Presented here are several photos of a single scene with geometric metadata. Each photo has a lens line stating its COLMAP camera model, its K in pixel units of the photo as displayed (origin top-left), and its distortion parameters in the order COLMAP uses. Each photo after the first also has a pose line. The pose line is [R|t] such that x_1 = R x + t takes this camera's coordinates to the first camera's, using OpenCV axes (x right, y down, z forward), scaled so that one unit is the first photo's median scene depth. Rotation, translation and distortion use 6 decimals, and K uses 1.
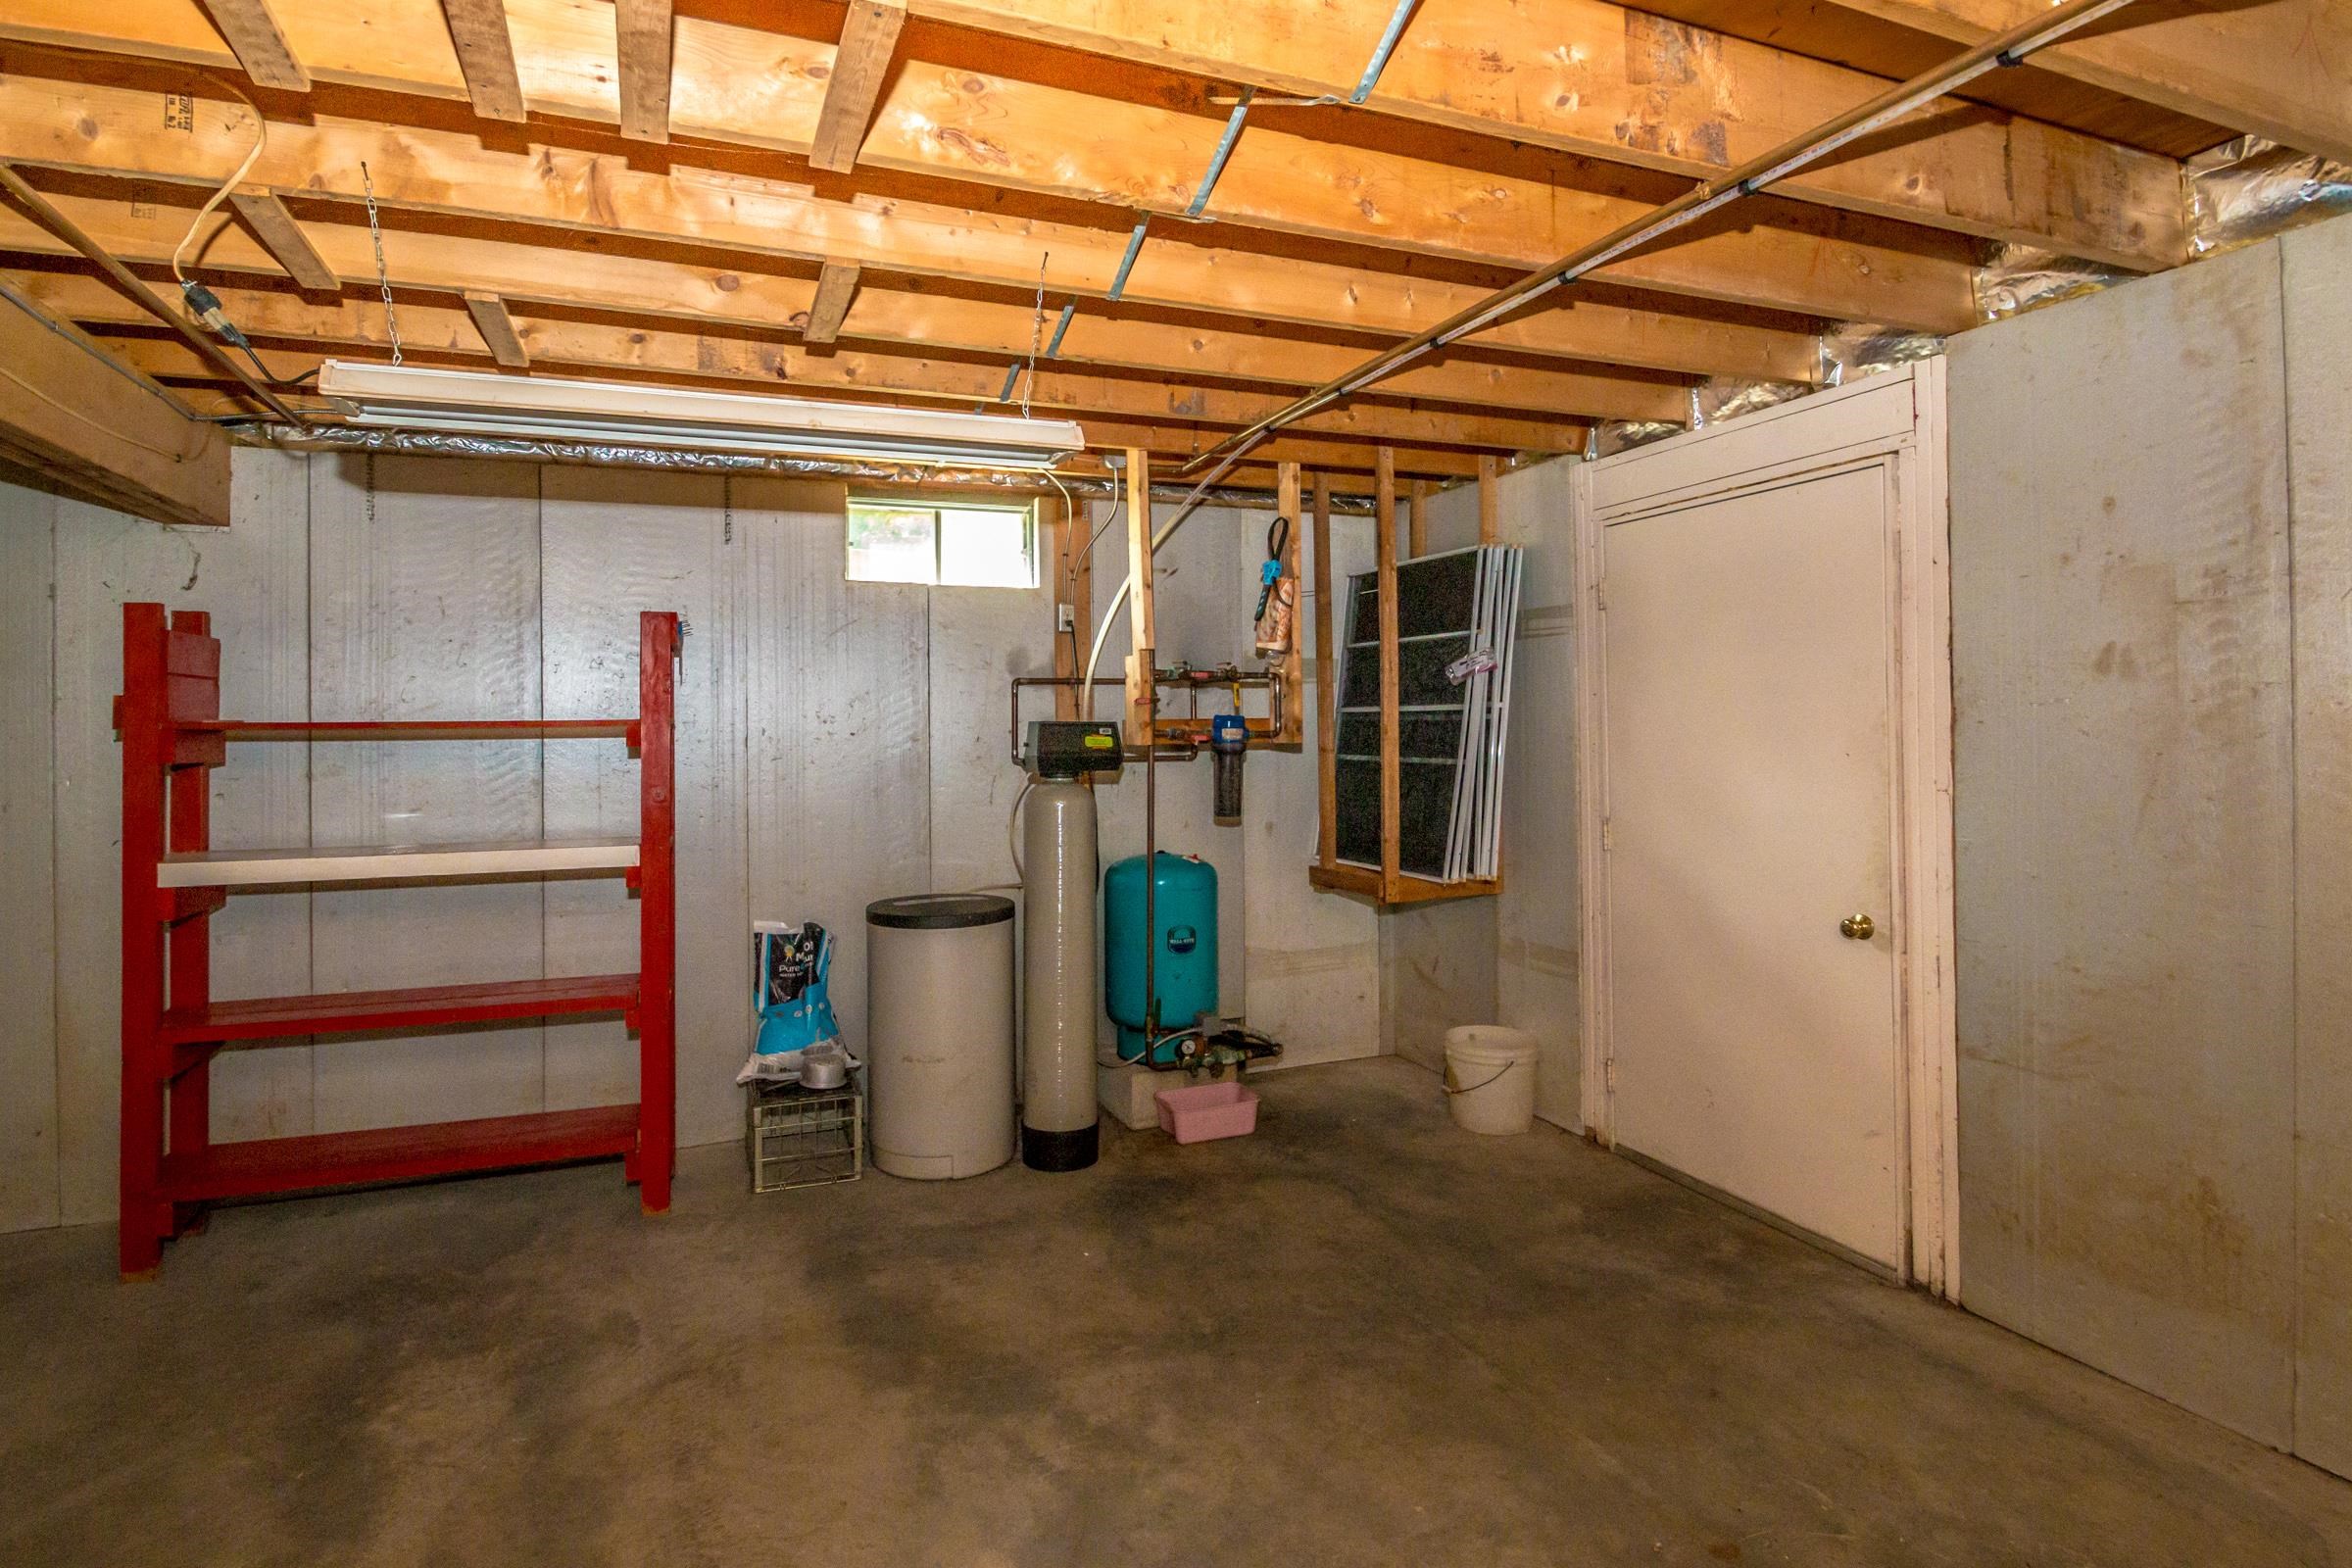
lens RADIAL K [[1210.8, 0, 1163.2], [0, 1210.8, 701.9], [0, 0, 1]] dist [0.000998, -0.001873]
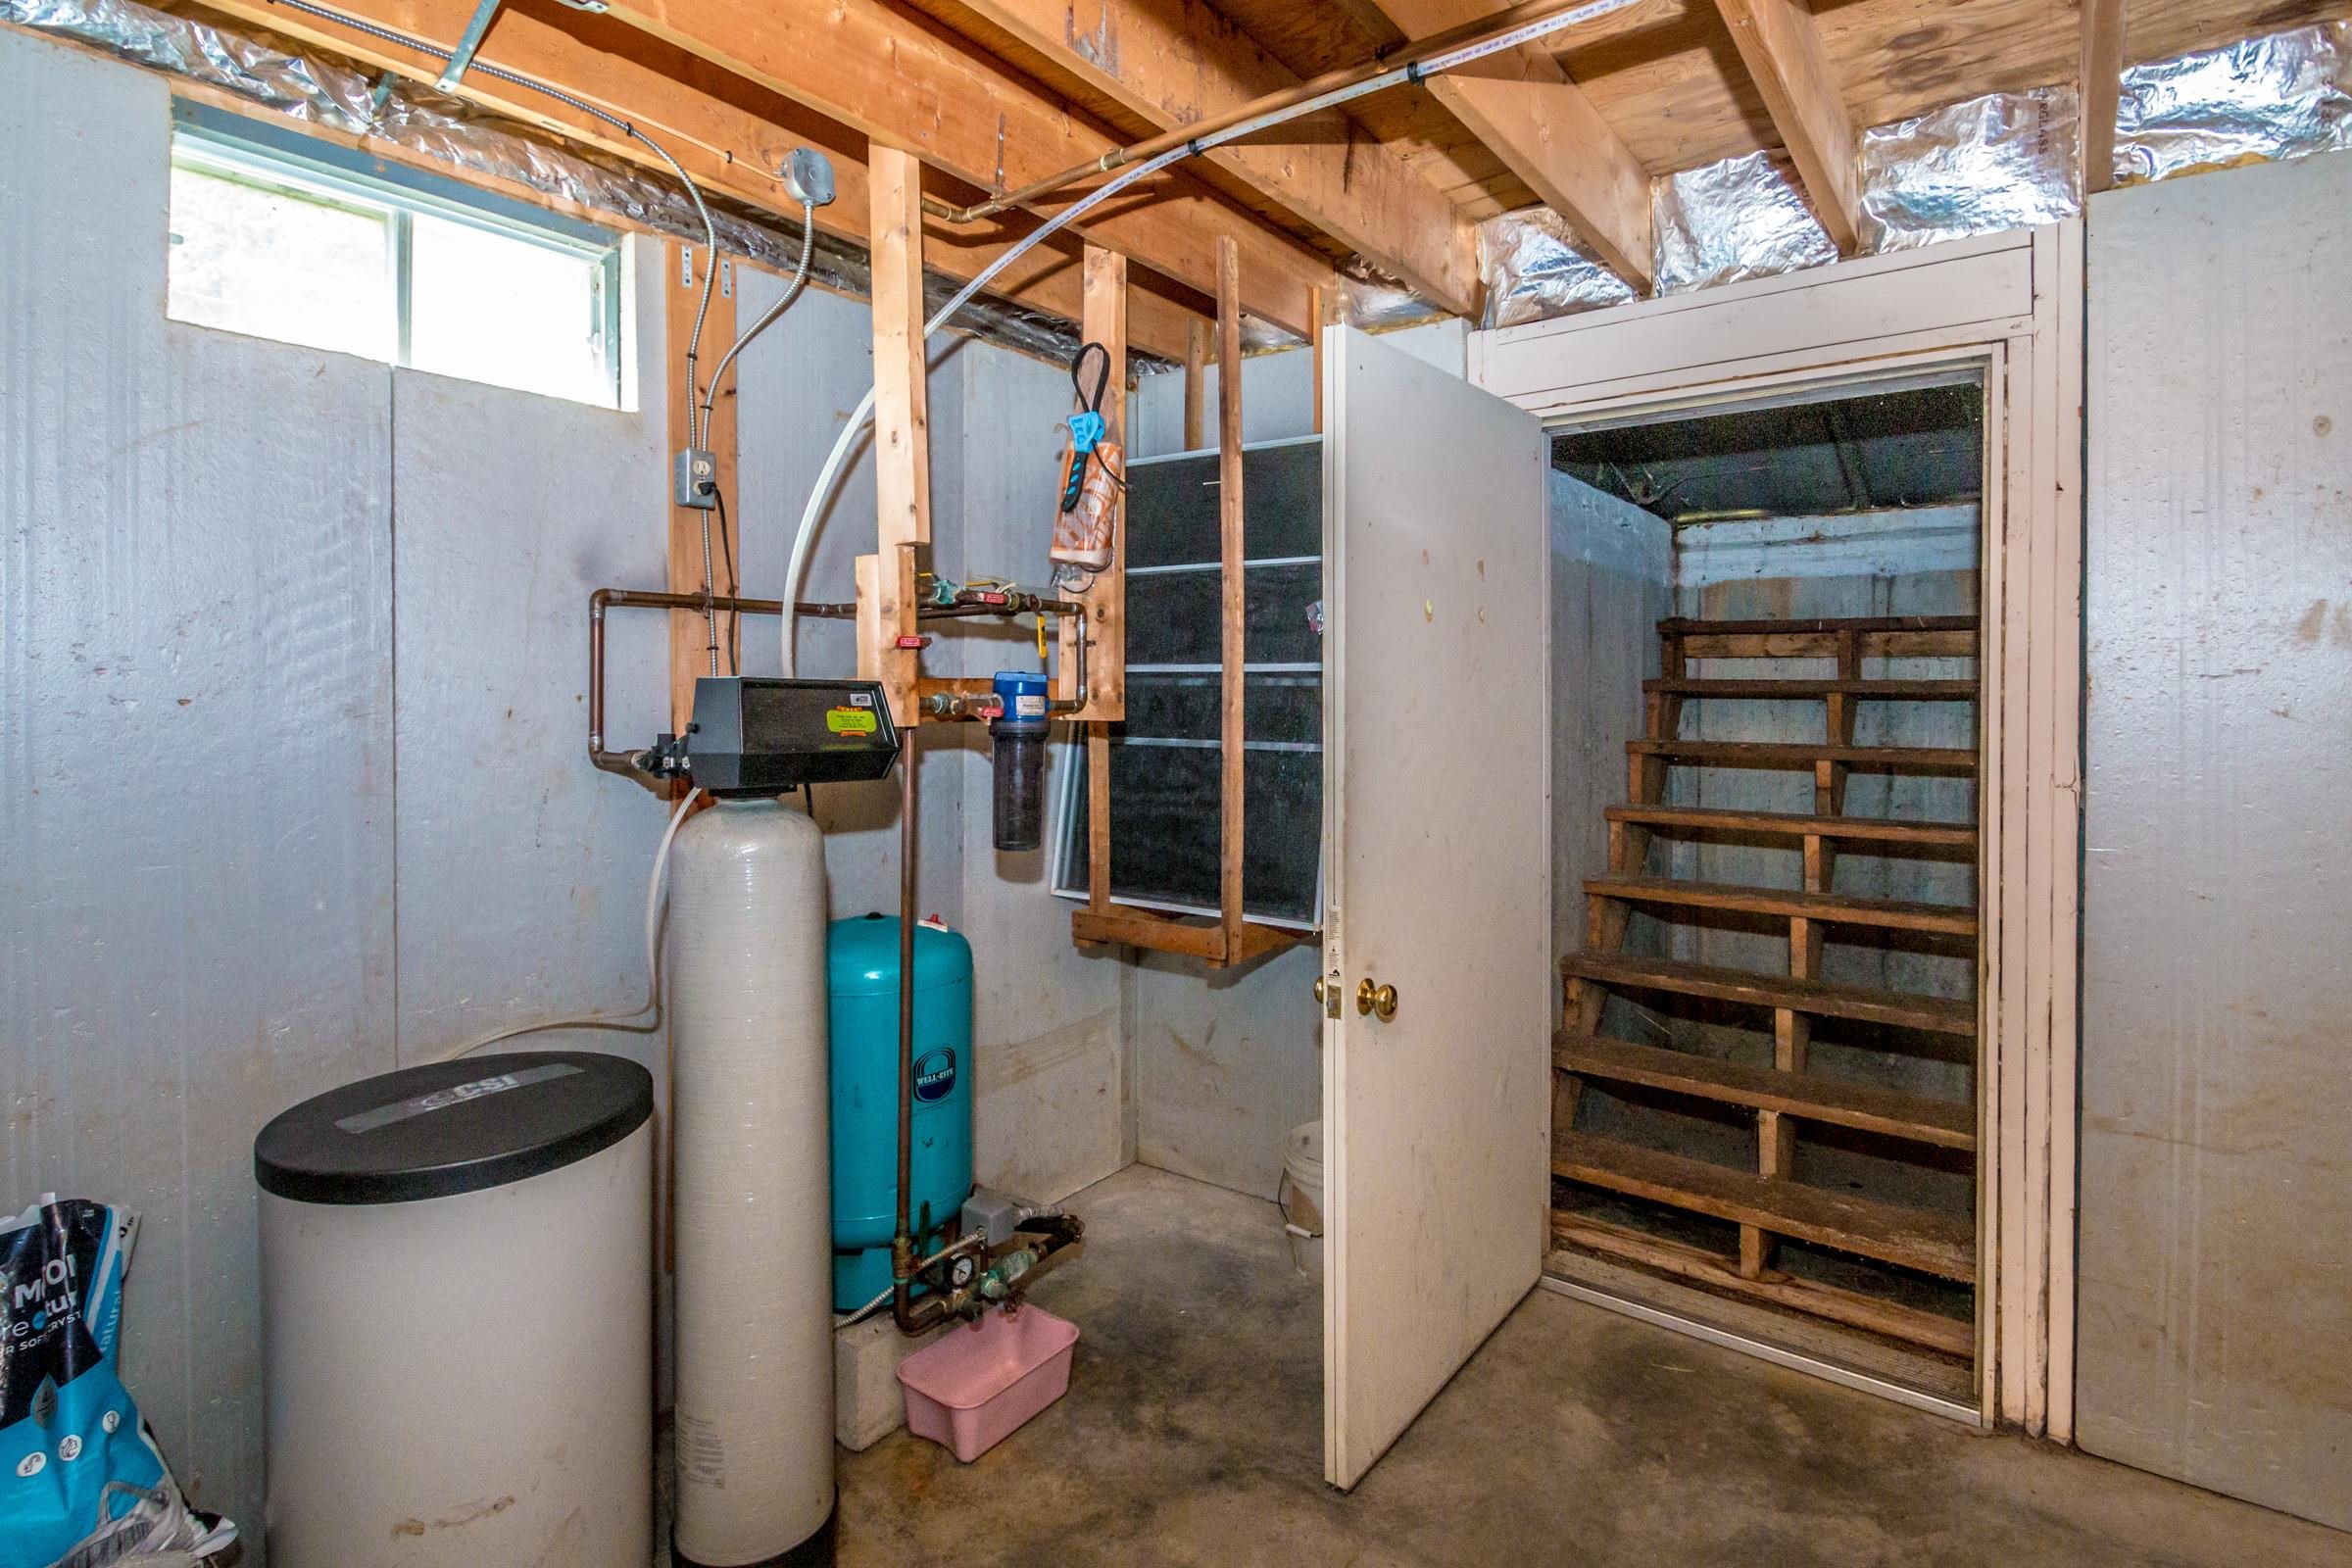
lens RADIAL K [[1210.8, 0, 1163.2], [0, 1210.8, 701.9], [0, 0, 1]] dist [0.000998, -0.001873]
pose [[0.857685, 0.006214, 0.514138, -0.182308], [-0.020990, 0.999517, 0.022936, 0.010455], [-0.513747, -0.030463, 0.857401, 0.478864]]
